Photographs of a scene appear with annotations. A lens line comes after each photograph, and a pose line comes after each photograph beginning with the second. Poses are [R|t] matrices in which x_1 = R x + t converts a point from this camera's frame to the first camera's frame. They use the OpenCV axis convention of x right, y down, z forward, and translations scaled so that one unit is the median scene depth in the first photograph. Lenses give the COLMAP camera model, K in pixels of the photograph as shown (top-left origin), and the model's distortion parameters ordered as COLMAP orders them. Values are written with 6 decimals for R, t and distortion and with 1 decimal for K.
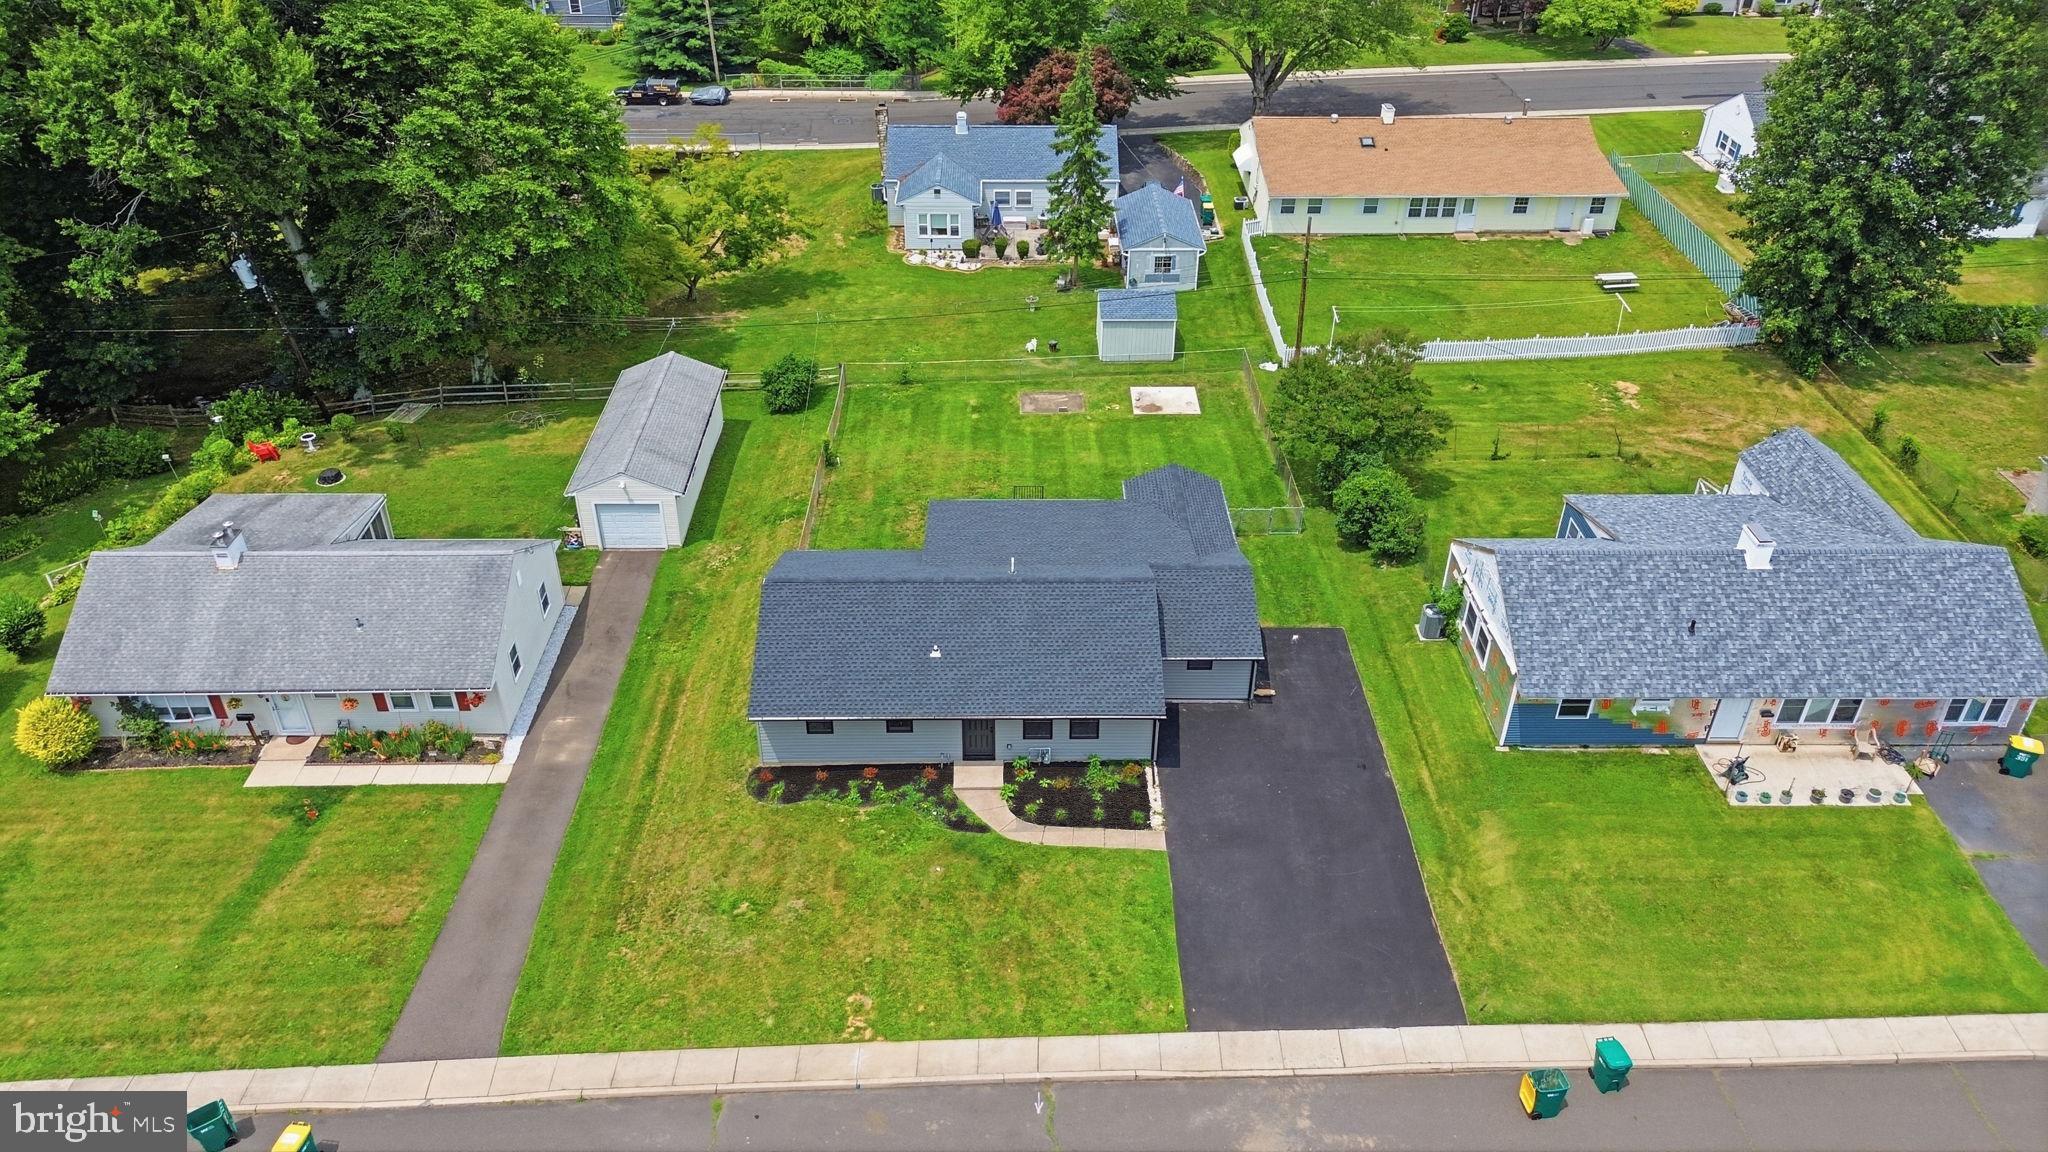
lens RADIAL K [[1455.2, 0, 1024.0], [0, 1455.2, 576.0], [0, 0, 1]] dist [0.069512, -0.066652]
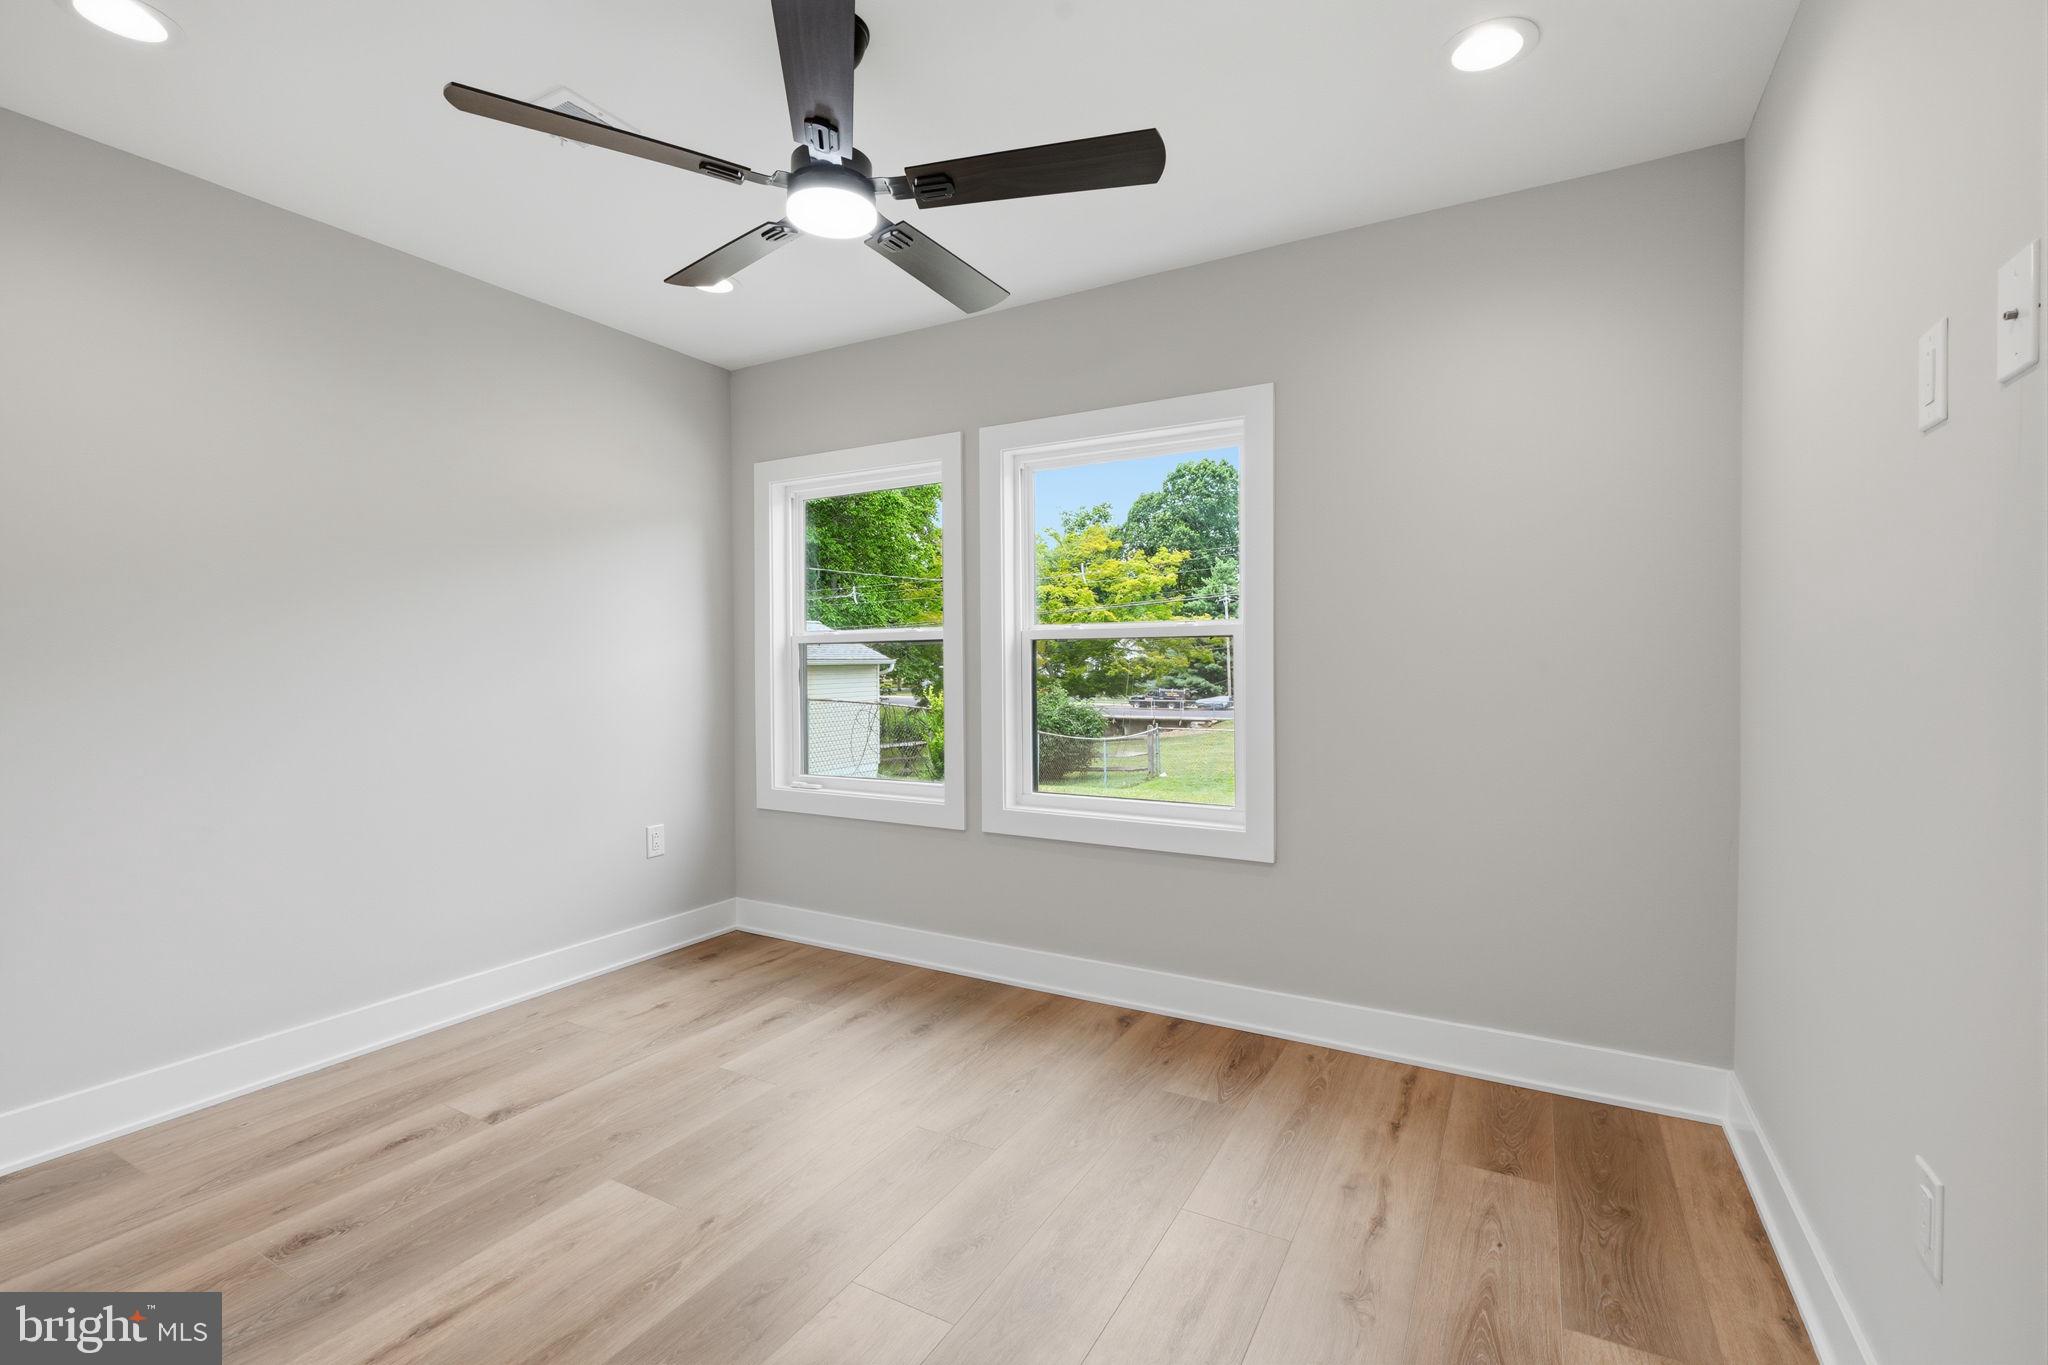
lens RADIAL K [[913.8, 0, 1025.8], [0, 913.8, 679.2], [0, 0, 1]] dist [-0.002726, 0.000398]
pose [[0.861388, -0.002343, -0.507943, 0.006413], [-0.274086, 0.839772, -0.468679, 0.006820], [0.427654, 0.542934, 0.722727, 1.179016]]
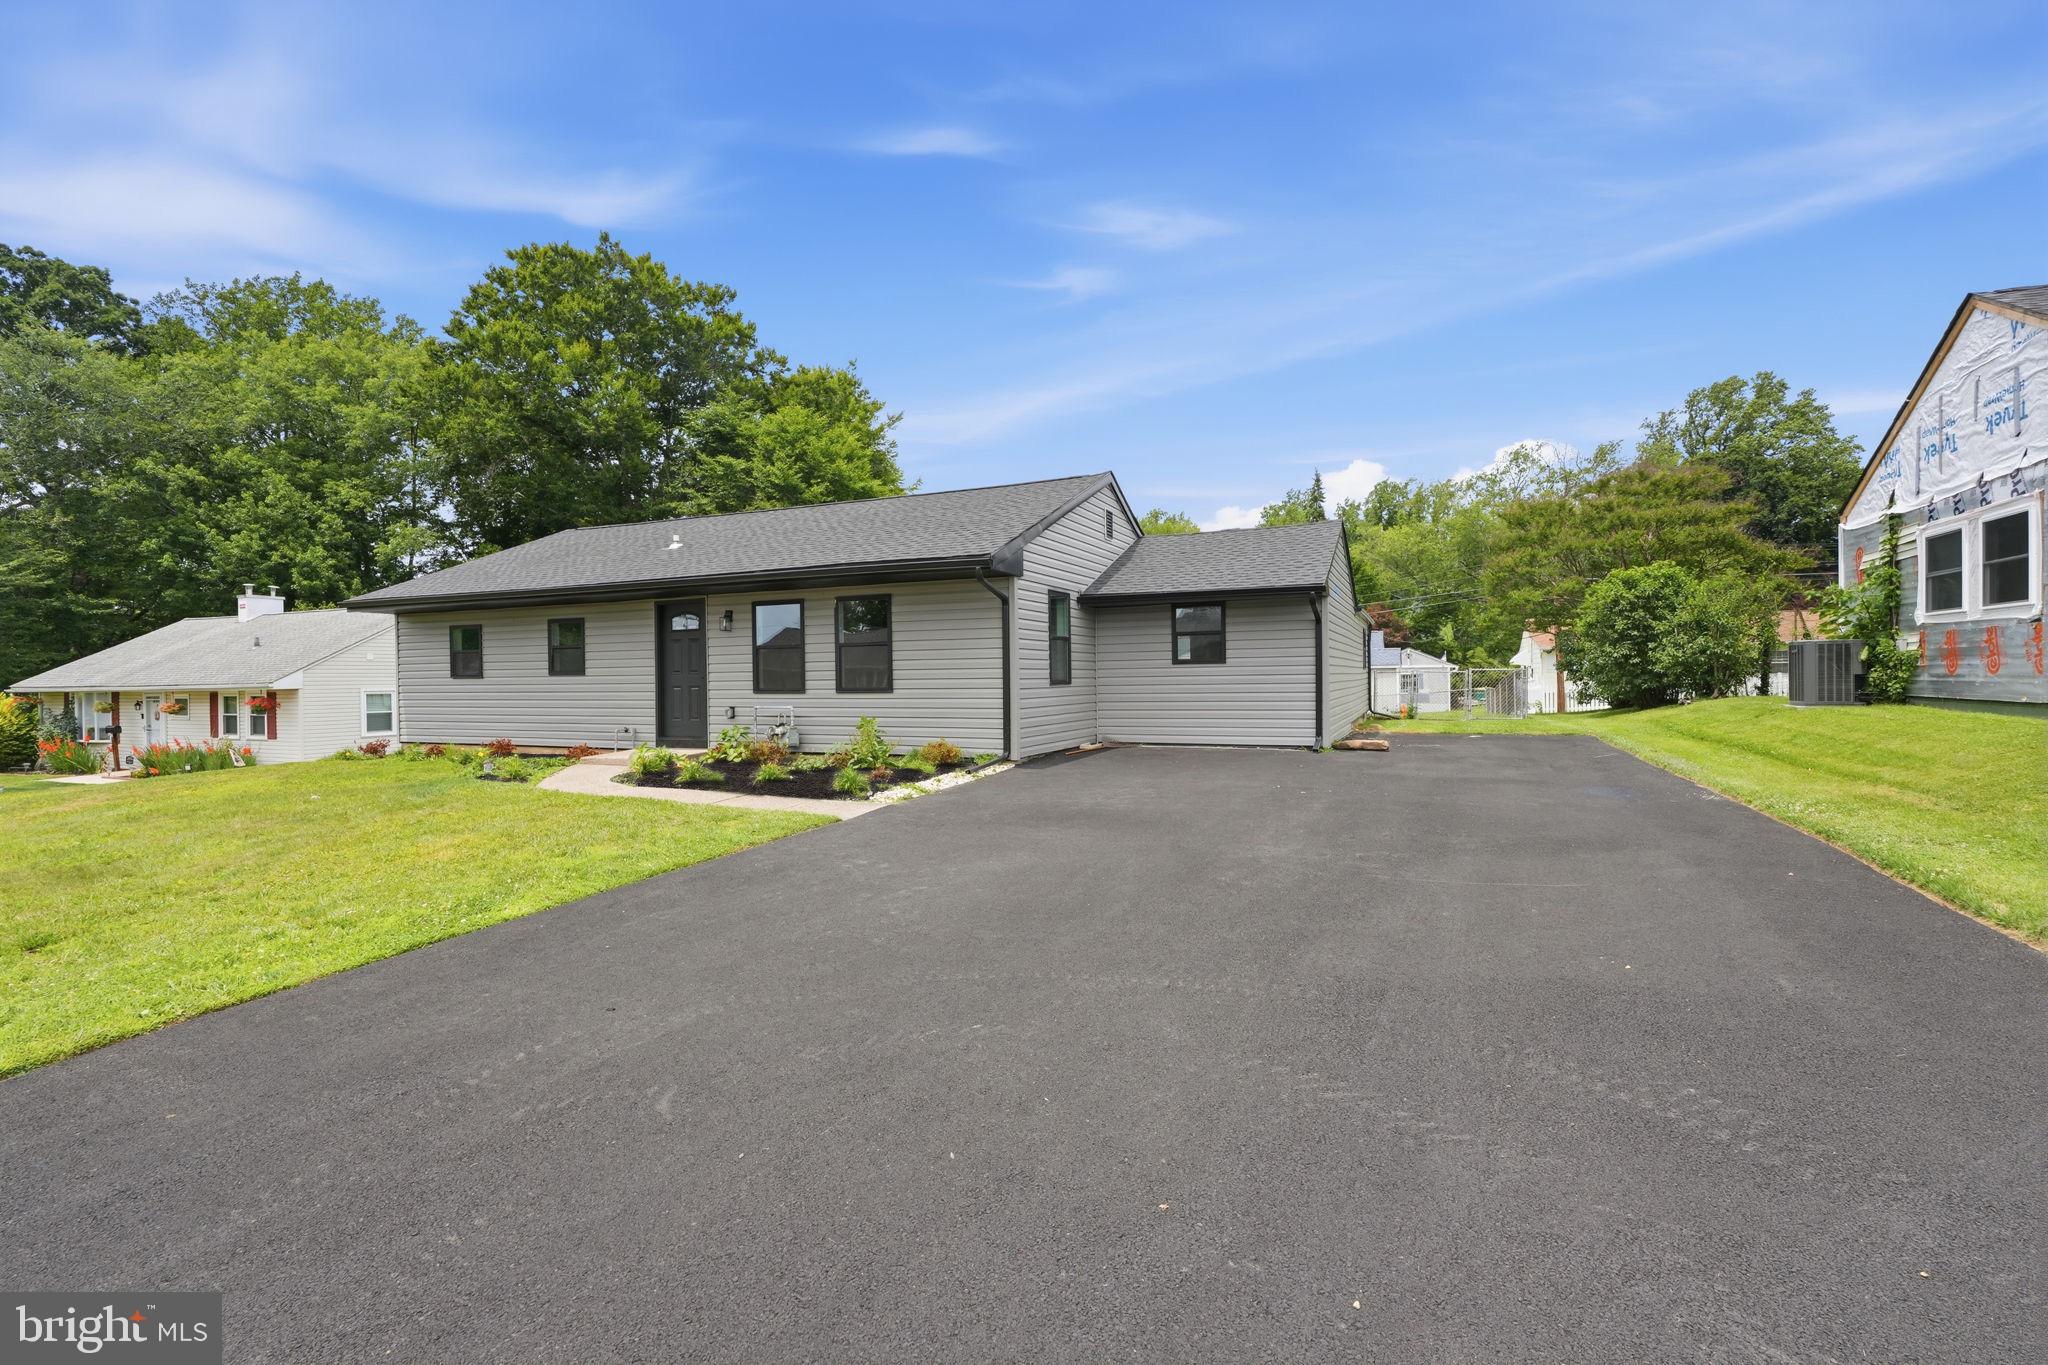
lens RADIAL K [[913.8, 0, 1025.8], [0, 913.8, 679.2], [0, 0, 1]] dist [-0.002726, 0.000398]
pose [[0.908986, -0.015106, -0.416554, 0.208509], [-0.220012, 0.831409, -0.510249, 0.248063], [0.354034, 0.555456, 0.752415, 0.837417]]
